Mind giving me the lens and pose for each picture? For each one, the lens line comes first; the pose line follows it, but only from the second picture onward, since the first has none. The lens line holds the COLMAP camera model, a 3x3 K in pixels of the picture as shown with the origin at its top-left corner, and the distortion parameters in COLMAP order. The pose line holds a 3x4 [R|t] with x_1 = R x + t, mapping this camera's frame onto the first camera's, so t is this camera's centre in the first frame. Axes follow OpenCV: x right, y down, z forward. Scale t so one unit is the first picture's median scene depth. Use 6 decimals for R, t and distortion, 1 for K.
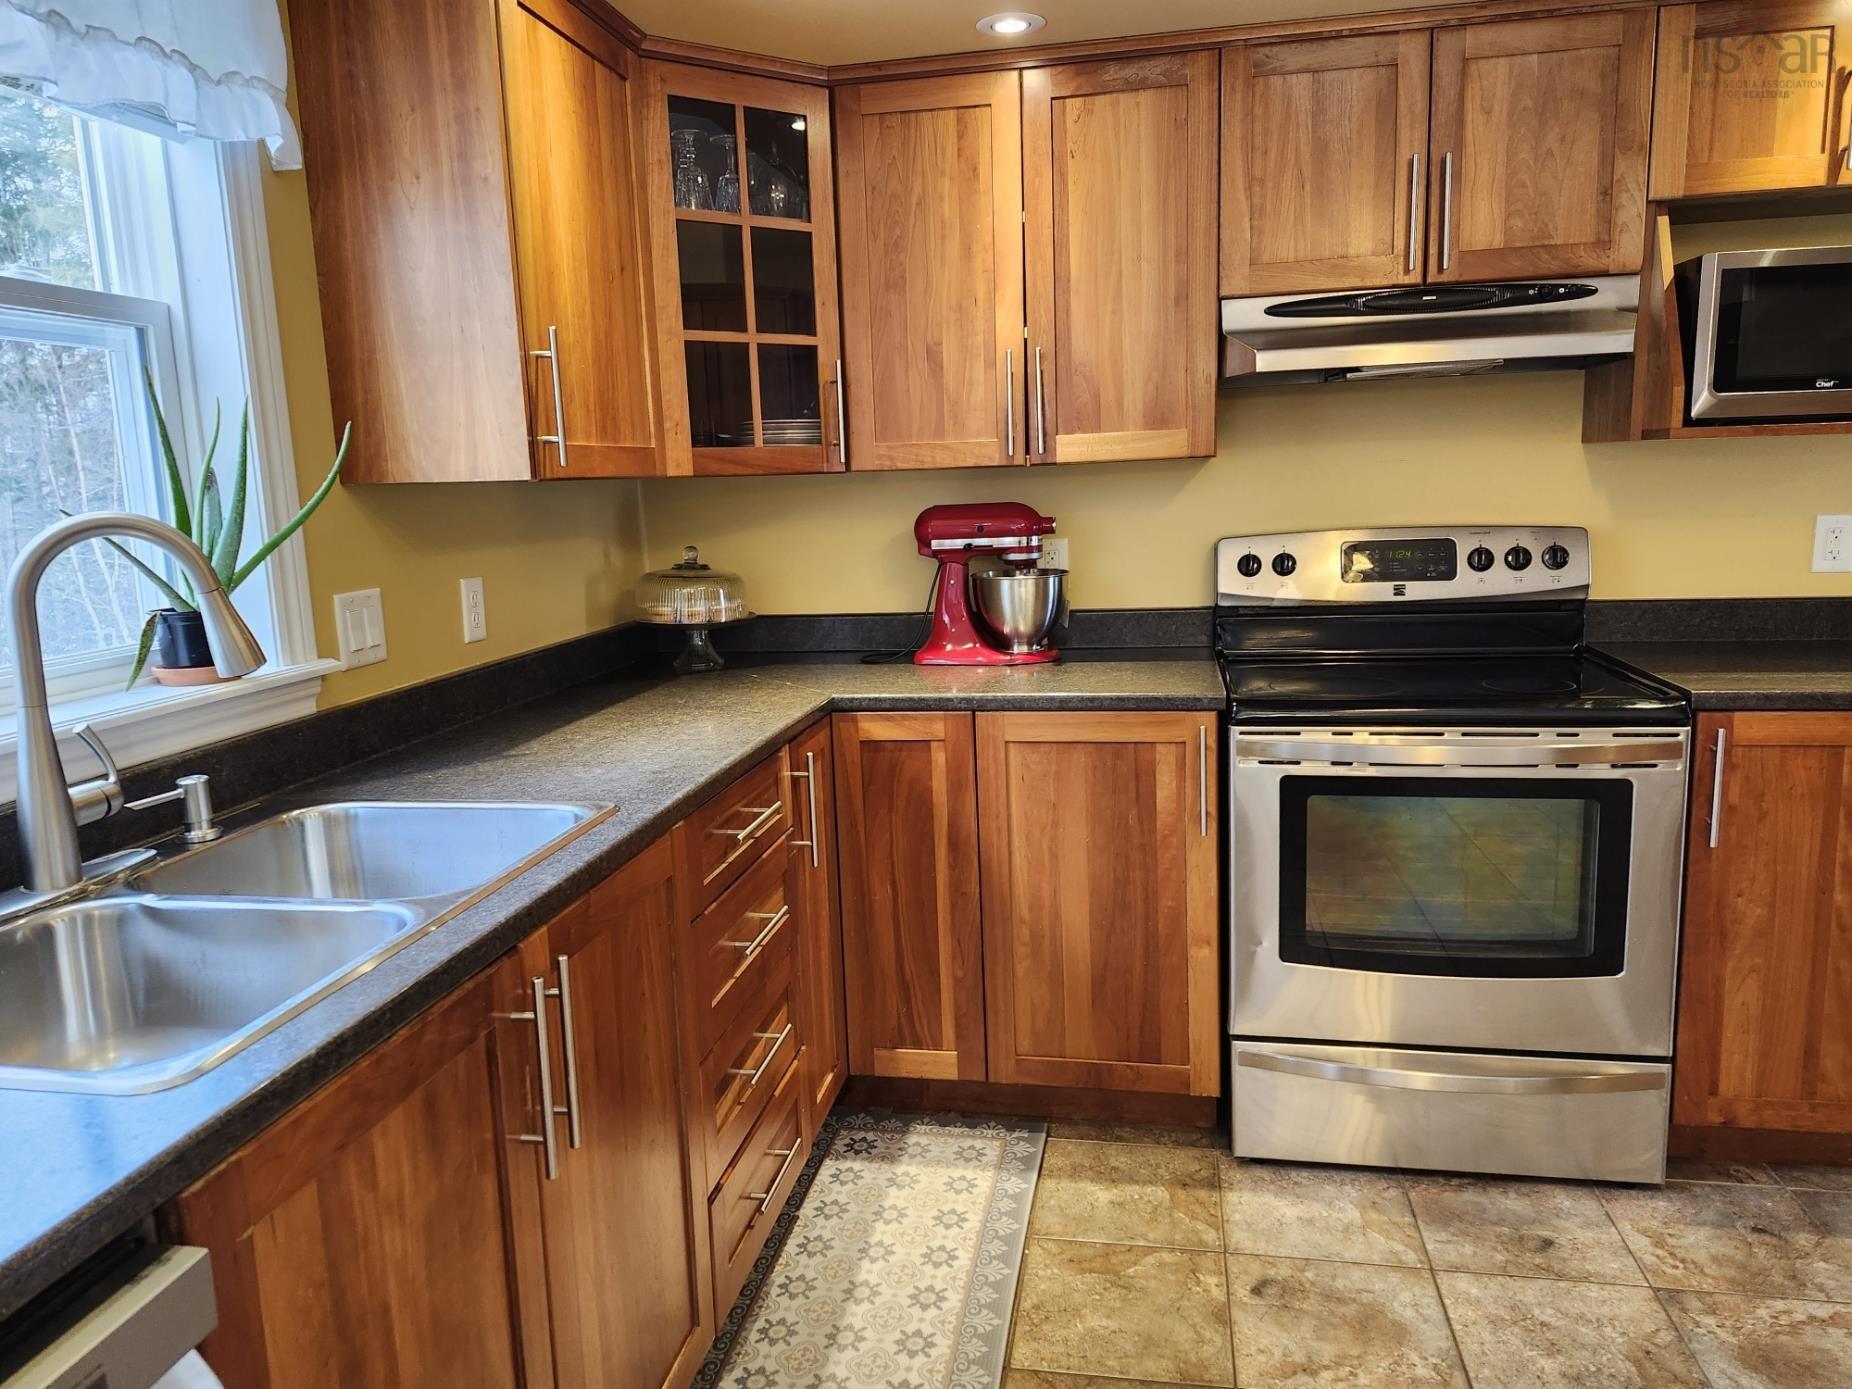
lens RADIAL K [[1308.0, 0, 916.9], [0, 1308.0, 685.9], [0, 0, 1]] dist [0.079557, -0.062825]
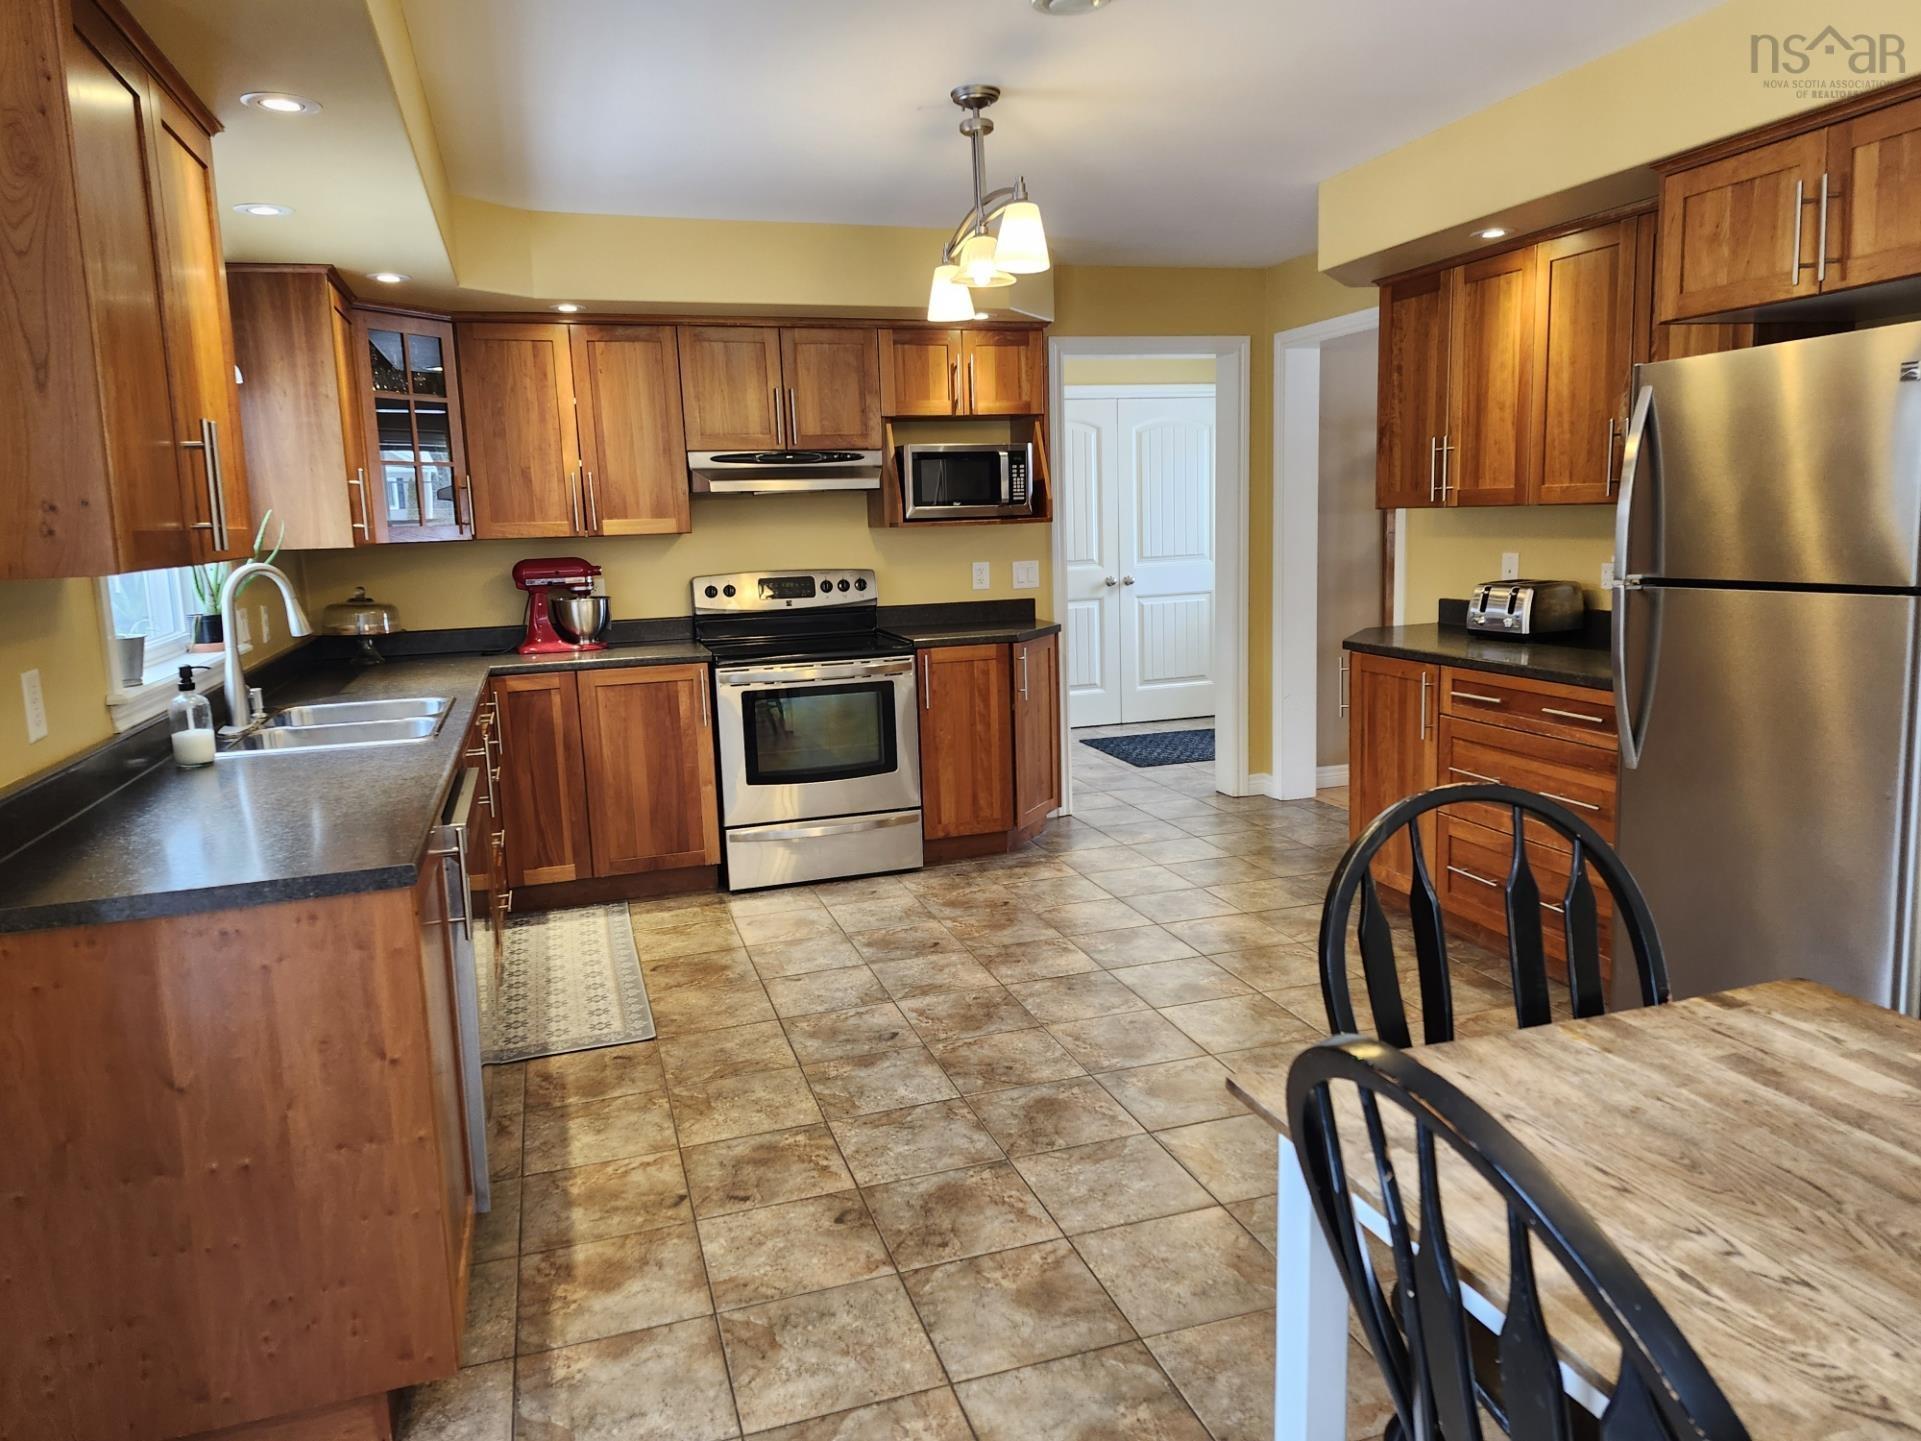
lens RADIAL K [[1356.7, 0, 999.0], [0, 1356.7, 723.5], [0, 0, 1]] dist [0.079557, -0.062825]
pose [[0.875964, -0.069181, 0.477390, -0.351998], [0.078442, 0.996919, 0.000535, 0.136940], [-0.475956, 0.036979, 0.878691, -0.954312]]
